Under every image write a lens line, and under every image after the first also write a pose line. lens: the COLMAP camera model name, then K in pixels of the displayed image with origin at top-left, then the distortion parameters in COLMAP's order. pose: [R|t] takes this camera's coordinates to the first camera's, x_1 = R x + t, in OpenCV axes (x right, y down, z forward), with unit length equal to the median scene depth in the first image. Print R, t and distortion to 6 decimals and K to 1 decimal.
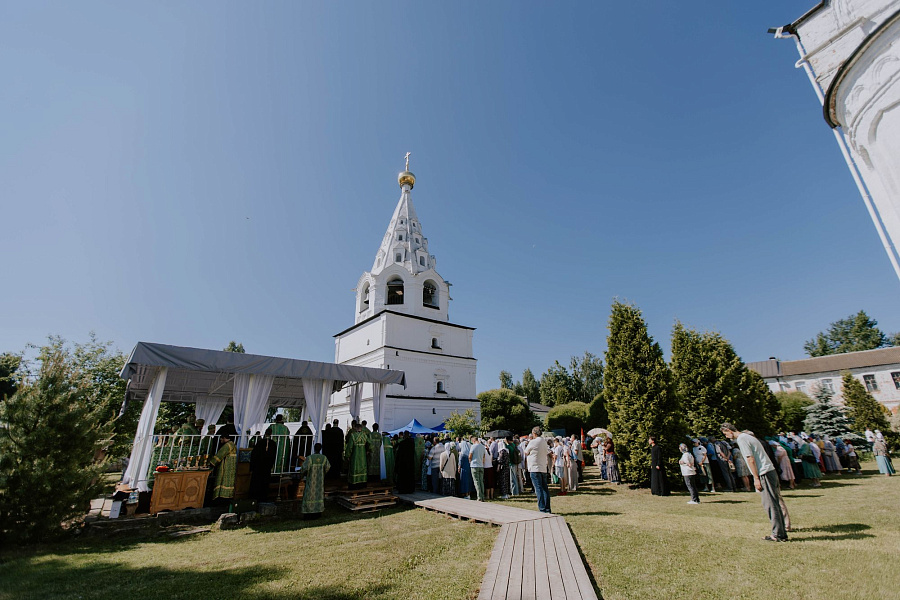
lens RADIAL K [[396.7, 0, 453.0], [0, 396.7, 303.1], [0, 0, 1]] dist [-0.015517, 0.000141]
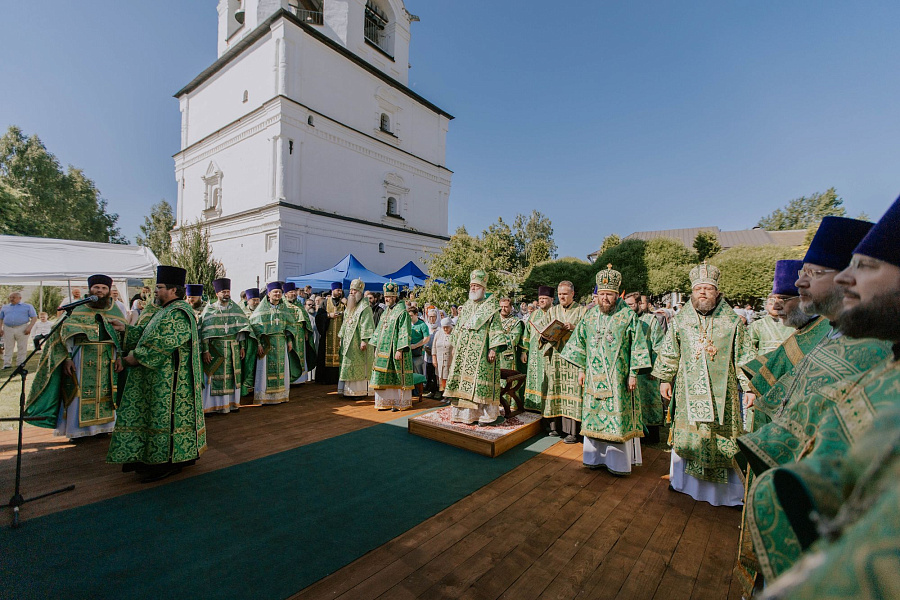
lens RADIAL K [[396.7, 0, 453.0], [0, 396.7, 303.1], [0, 0, 1]] dist [-0.015517, 0.000141]
pose [[0.973515, 0.035464, 0.225856, -0.068061], [-0.107833, 0.942332, 0.316832, 0.150388], [-0.201595, -0.332796, 0.921198, 0.422479]]
